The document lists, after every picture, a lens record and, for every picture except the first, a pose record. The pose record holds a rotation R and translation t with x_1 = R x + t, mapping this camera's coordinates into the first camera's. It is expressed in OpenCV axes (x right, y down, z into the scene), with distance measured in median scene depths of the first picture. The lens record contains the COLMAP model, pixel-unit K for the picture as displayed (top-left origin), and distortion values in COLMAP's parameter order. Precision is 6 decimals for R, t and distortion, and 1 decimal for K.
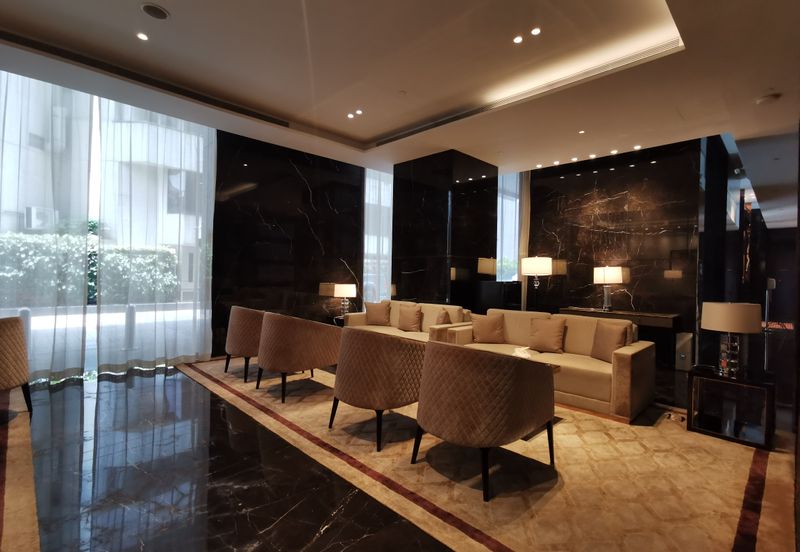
lens RADIAL K [[385.9, 0, 398.6], [0, 385.9, 279.0], [0, 0, 1]] dist [-0.023930, 0.016819]
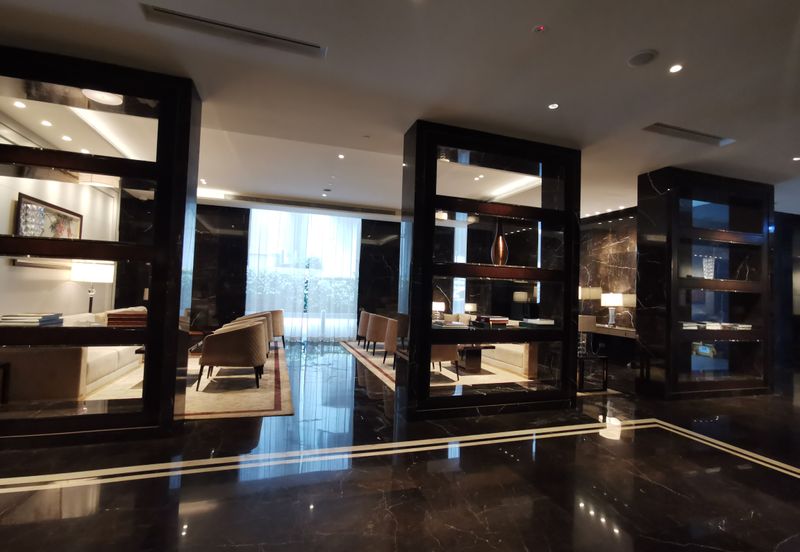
lens RADIAL K [[385.9, 0, 402.1], [0, 385.9, 275.8], [0, 0, 1]] dist [-0.023930, 0.016819]
pose [[0.896085, -0.008601, -0.443799, 0.478336], [-0.017215, 0.998387, -0.054109, -0.008472], [0.443549, 0.056126, 0.894491, -0.524041]]
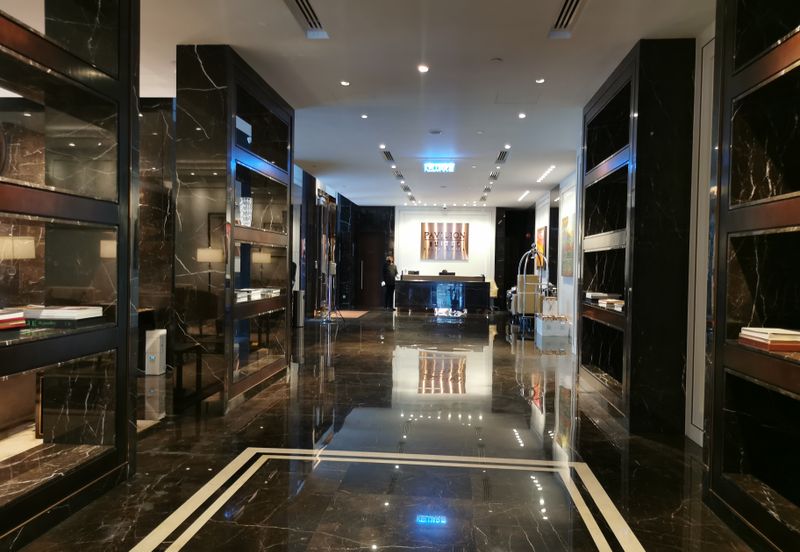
lens RADIAL K [[618.6, 0, 400.7], [0, 618.6, 277.6], [0, 0, 1]] dist [0.015662, 0.002839]
pose [[0.757522, -0.023137, 0.652399, 0.239539], [0.002485, 0.999467, 0.032561, -0.012930], [-0.652804, -0.023045, 0.757176, -0.321061]]
